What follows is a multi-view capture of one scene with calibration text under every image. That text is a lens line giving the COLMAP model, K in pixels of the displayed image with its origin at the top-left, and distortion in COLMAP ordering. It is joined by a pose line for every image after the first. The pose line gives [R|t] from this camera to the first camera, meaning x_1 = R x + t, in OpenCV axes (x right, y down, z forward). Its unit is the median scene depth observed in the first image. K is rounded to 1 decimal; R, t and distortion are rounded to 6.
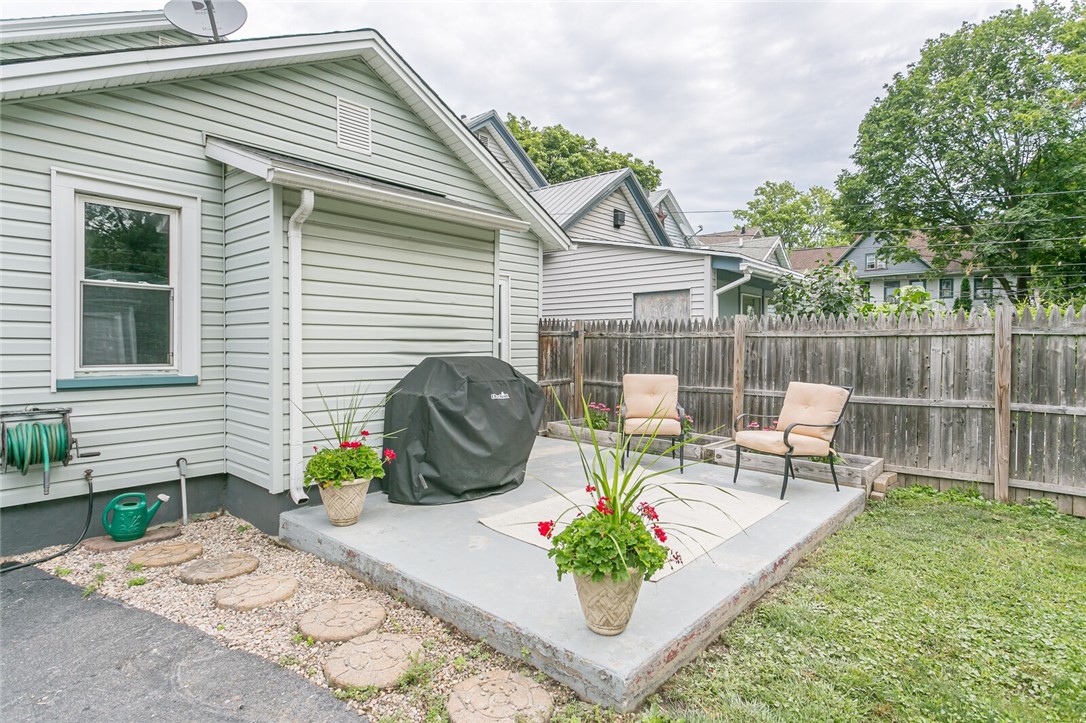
lens RADIAL K [[546.7, 0, 543.0], [0, 546.7, 361.5], [0, 0, 1]] dist [0.000861, 0.000177]
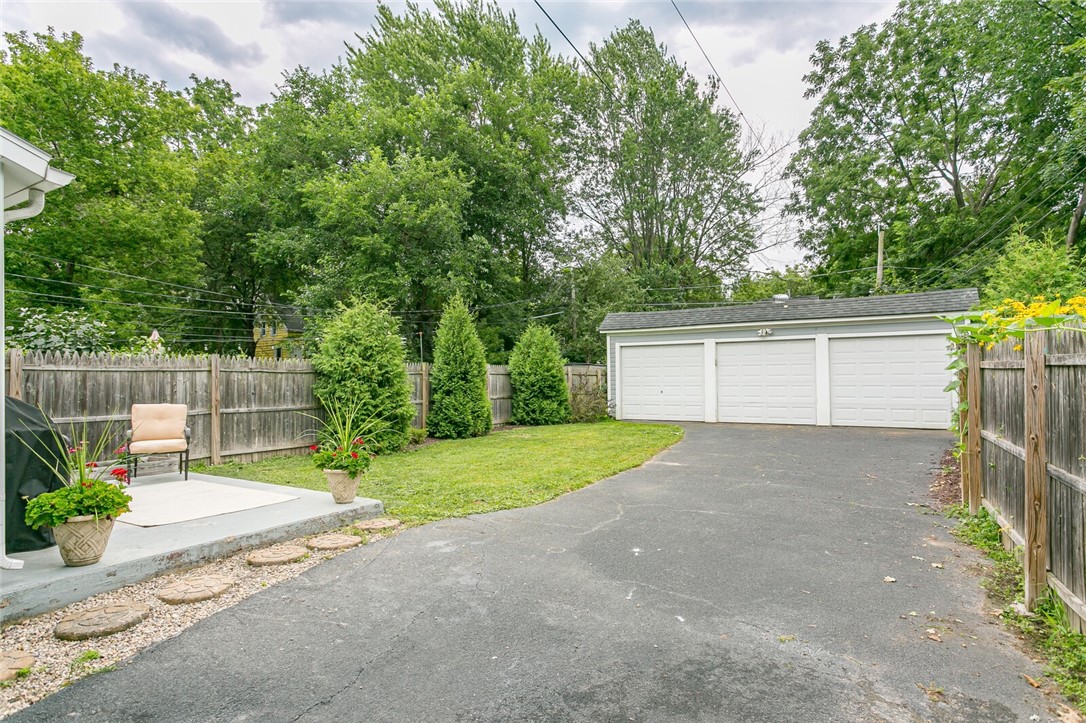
lens RADIAL K [[576.4, 0, 543.0], [0, 576.4, 361.5], [0, 0, 1]] dist [-0.024724, 0.000009]
pose [[-0.167866, 0.011101, 0.985747, -1.081583], [0.017092, 0.999819, -0.008349, -0.043331], [-0.985662, 0.015447, -0.168025, 0.243401]]
